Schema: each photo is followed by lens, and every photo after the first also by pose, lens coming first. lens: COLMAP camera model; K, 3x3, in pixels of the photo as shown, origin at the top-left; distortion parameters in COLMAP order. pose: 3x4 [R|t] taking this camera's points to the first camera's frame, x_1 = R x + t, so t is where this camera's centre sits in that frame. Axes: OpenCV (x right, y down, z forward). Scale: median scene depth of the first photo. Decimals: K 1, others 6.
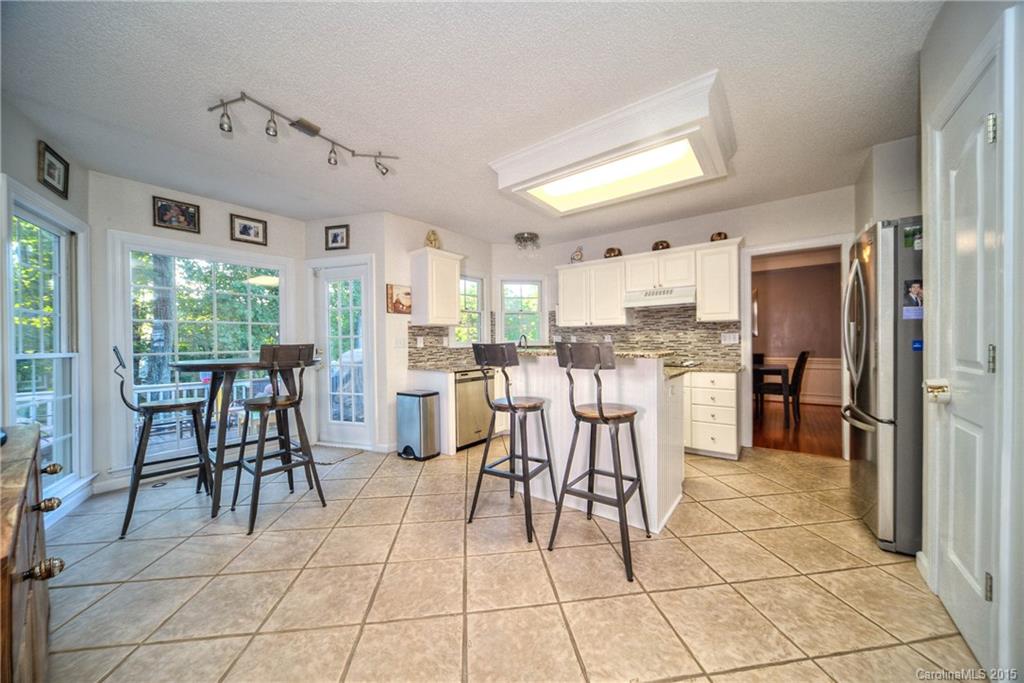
lens RADIAL K [[356.4, 0, 515.7], [0, 356.4, 342.4], [0, 0, 1]] dist [-0.005638, -0.000042]
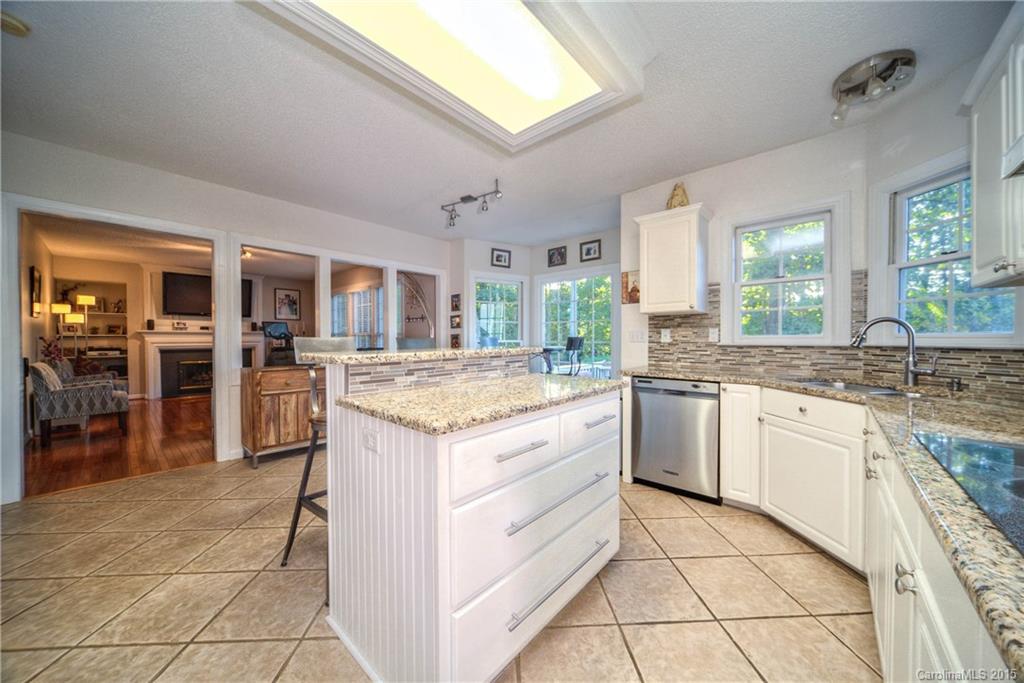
lens RADIAL K [[356.4, 0, 515.3], [0, 356.4, 342.5], [0, 0, 1]] dist [-0.005638, -0.000042]
pose [[-0.079337, 0.023174, -0.996578, 0.573357], [-0.001530, 0.999726, 0.023369, -0.003720], [0.996847, 0.003379, -0.079280, 0.780754]]
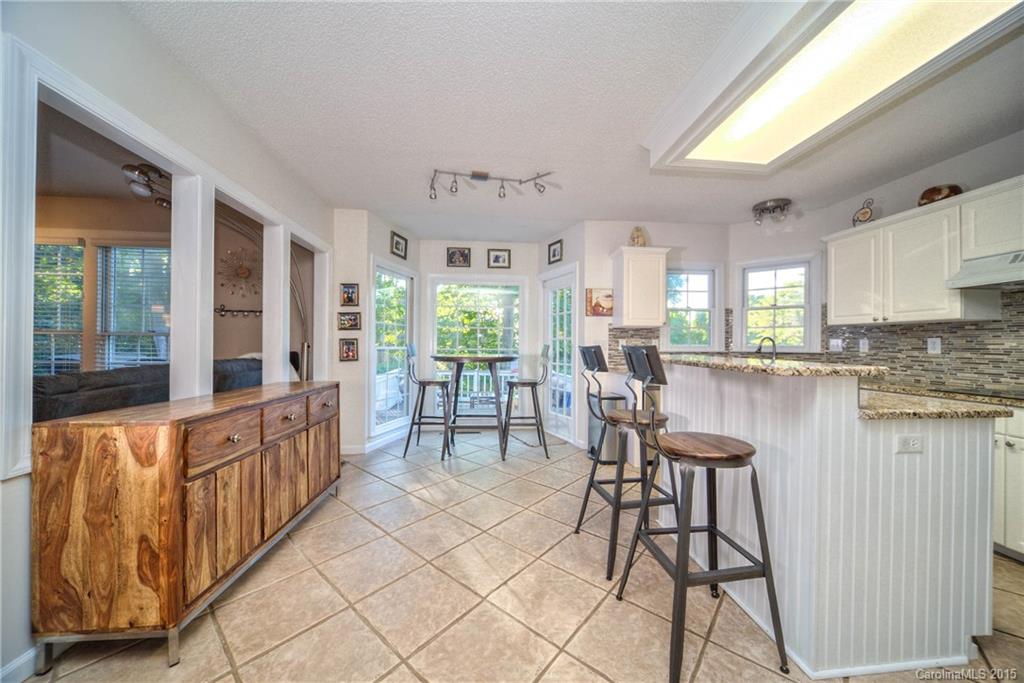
lens RADIAL K [[356.4, 0, 513.1], [0, 356.4, 341.6], [0, 0, 1]] dist [-0.005638, -0.000042]
pose [[0.672635, 0.010706, -0.739897, 0.268083], [-0.019324, 0.999808, -0.003101, 0.000252], [0.739722, 0.016384, 0.672713, 0.131292]]
